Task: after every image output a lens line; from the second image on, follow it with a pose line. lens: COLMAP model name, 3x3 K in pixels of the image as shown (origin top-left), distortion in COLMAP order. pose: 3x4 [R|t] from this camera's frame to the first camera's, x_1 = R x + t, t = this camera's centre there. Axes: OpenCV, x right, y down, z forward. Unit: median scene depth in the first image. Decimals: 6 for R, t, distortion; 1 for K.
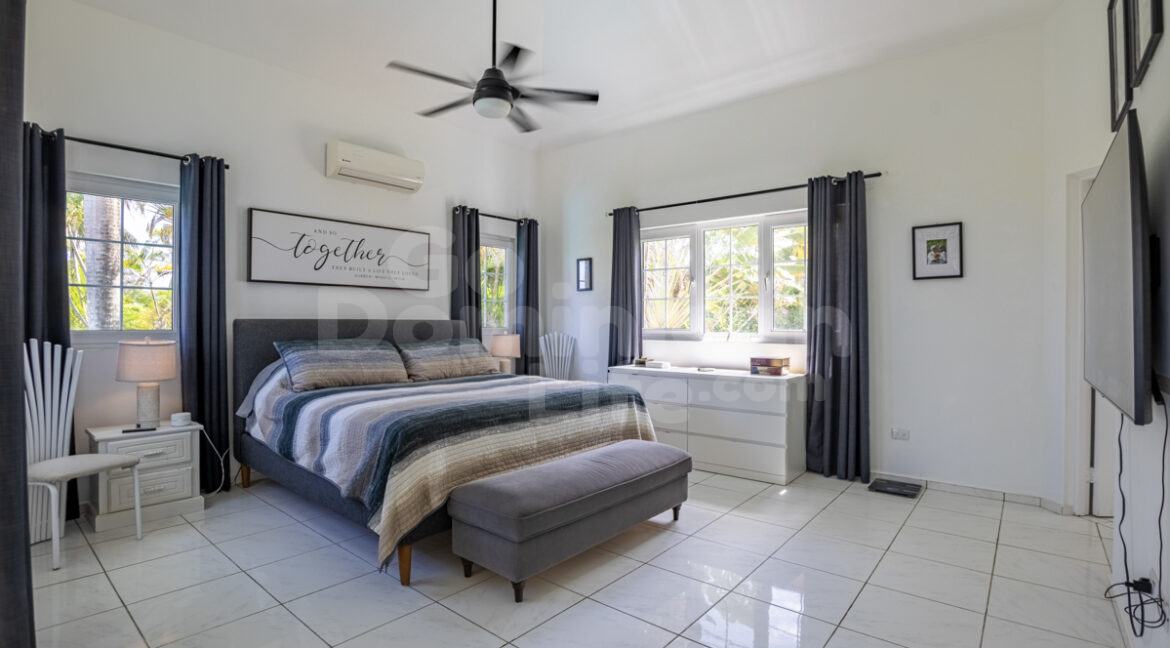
lens RADIAL K [[551.3, 0, 580.8], [0, 551.3, 318.3], [0, 0, 1]] dist [-0.044422, 0.009546]
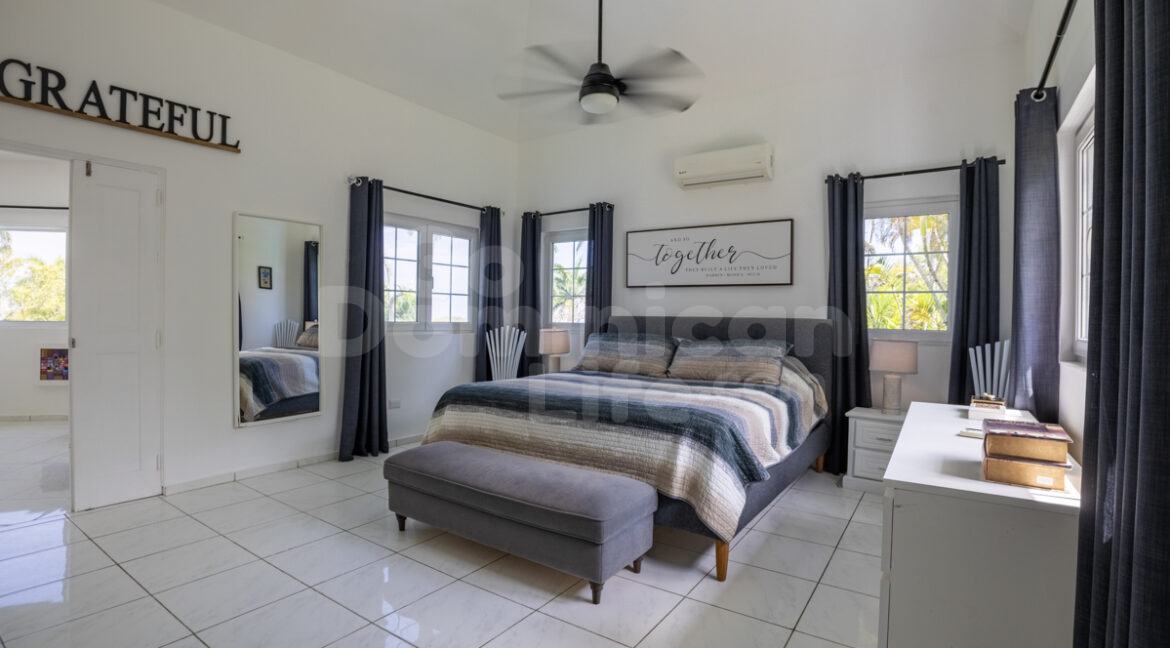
lens RADIAL K [[551.3, 0, 580.8], [0, 551.3, 318.3], [0, 0, 1]] dist [-0.044422, 0.009546]
pose [[0.096511, 0.009644, -0.995285, 0.932316], [-0.008076, 0.999928, 0.008905, -0.004216], [0.995299, 0.007178, 0.096582, 0.981961]]
